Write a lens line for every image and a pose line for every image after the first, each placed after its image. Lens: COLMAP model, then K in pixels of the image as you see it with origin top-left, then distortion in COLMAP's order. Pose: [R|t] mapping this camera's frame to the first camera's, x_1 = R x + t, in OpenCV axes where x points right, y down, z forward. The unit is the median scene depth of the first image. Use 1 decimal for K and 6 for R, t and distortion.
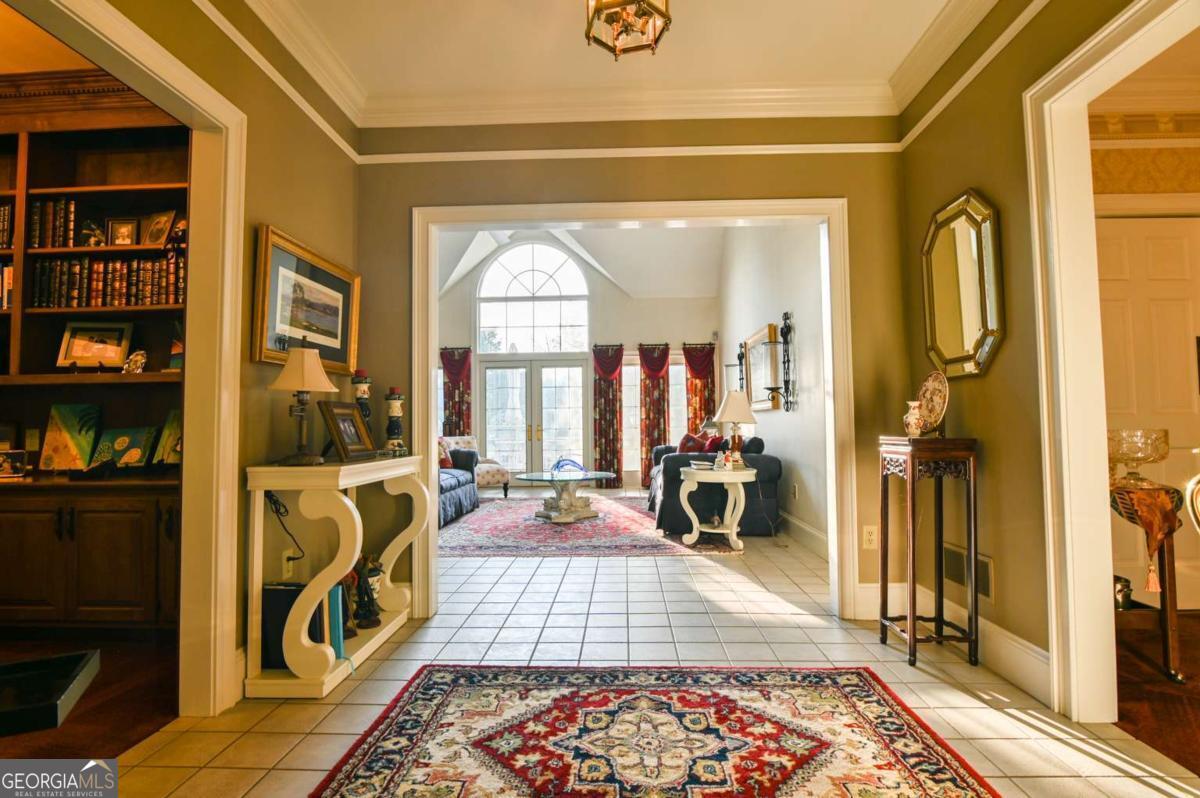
lens RADIAL K [[589.3, 0, 601.3], [0, 589.3, 395.9], [0, 0, 1]] dist [-0.023114, 0.000806]
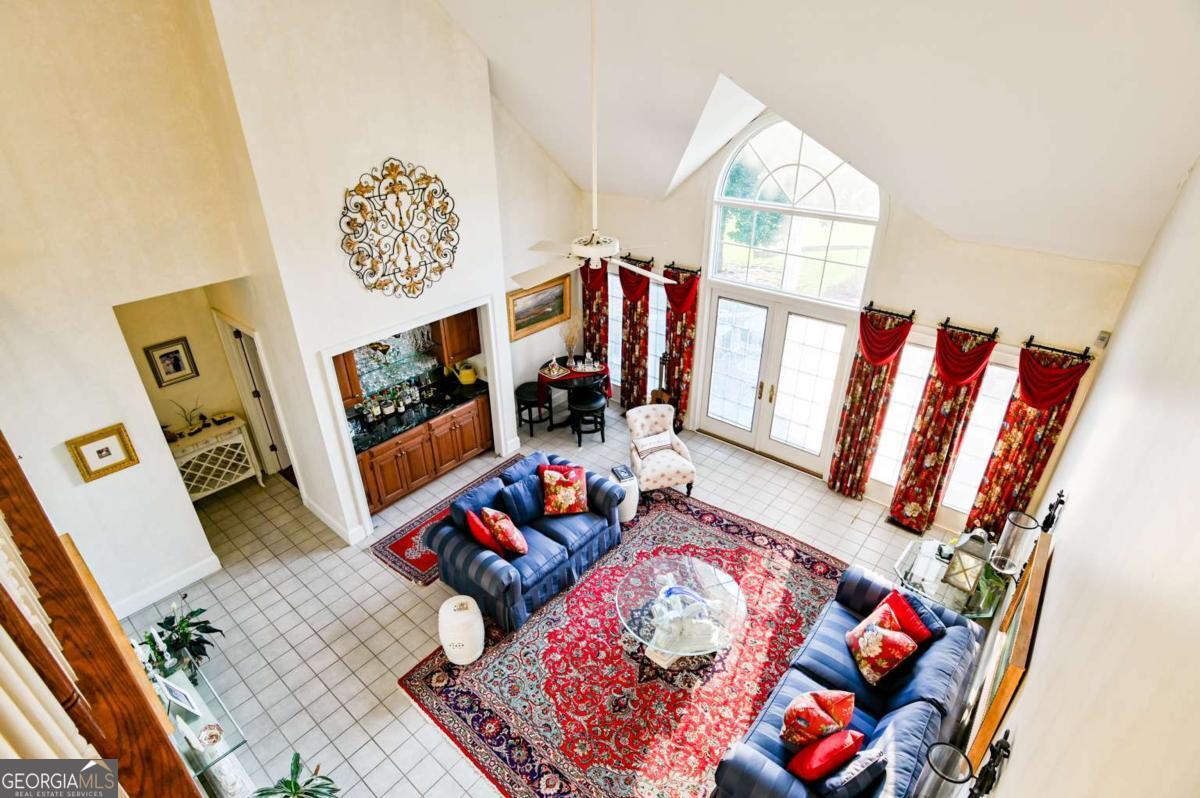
lens RADIAL K [[589.3, 0, 600.7], [0, 589.3, 398.3], [0, 0, 1]] dist [-0.023114, 0.000806]
pose [[0.789343, 0.298051, -0.536752, 0.131771], [0.024666, 0.858156, 0.512796, -0.334147], [0.613456, -0.418012, 0.670028, 0.352982]]
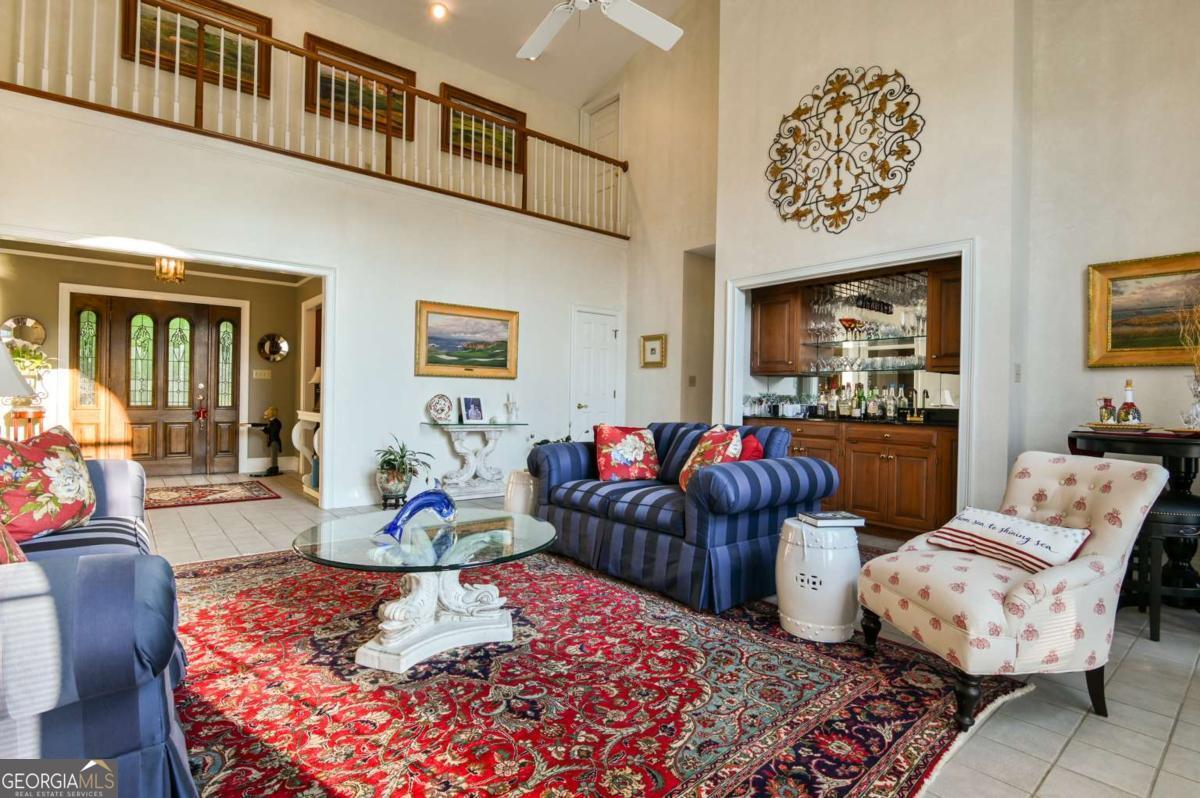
lens RADIAL K [[589.3, 0, 598.5], [0, 589.3, 396.7], [0, 0, 1]] dist [-0.023114, 0.000806]
pose [[-0.746293, 0.000581, -0.665618, 0.083209], [0.023863, 0.999380, -0.025884, 0.038486], [0.665190, -0.035201, -0.745844, 0.929503]]
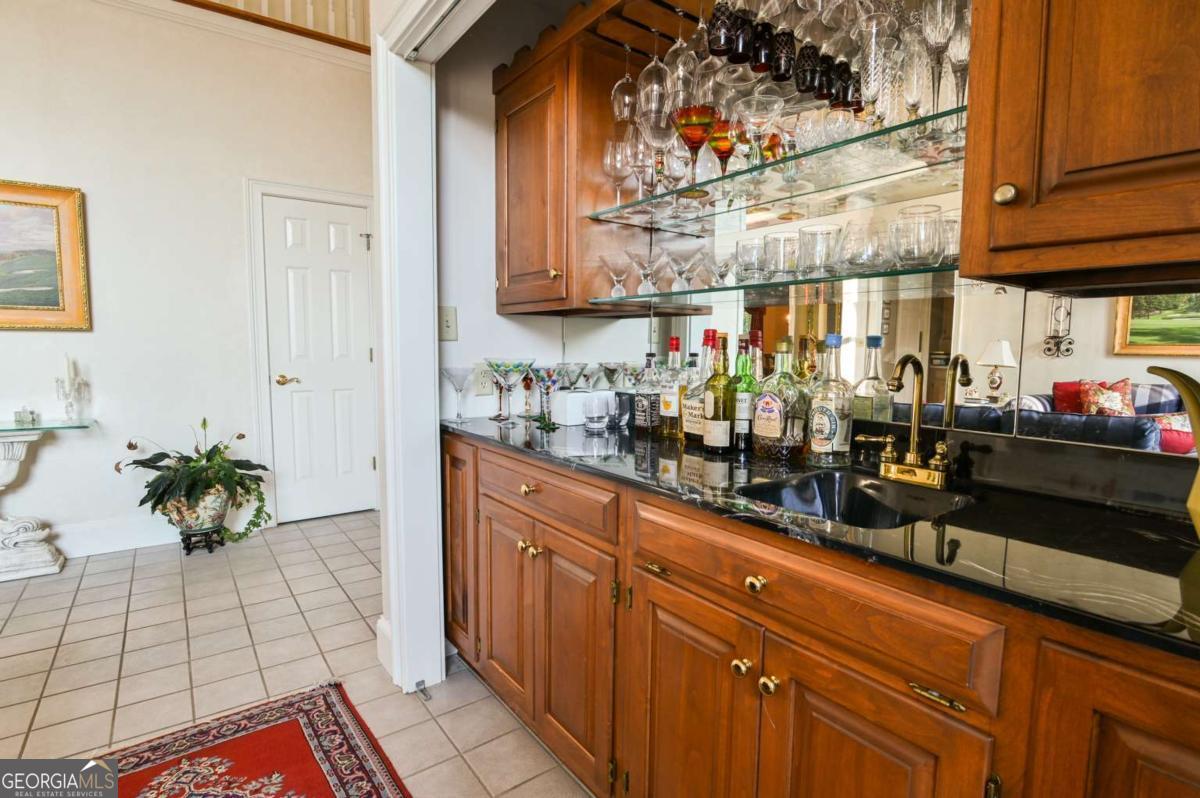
lens RADIAL K [[589.3, 0, 604.7], [0, 589.3, 404.6], [0, 0, 1]] dist [-0.023114, 0.000806]
pose [[-0.781928, 0.076120, -0.618704, -0.328935], [0.036366, 0.996396, 0.076629, 0.023678], [0.622307, 0.037419, -0.781878, 0.791017]]
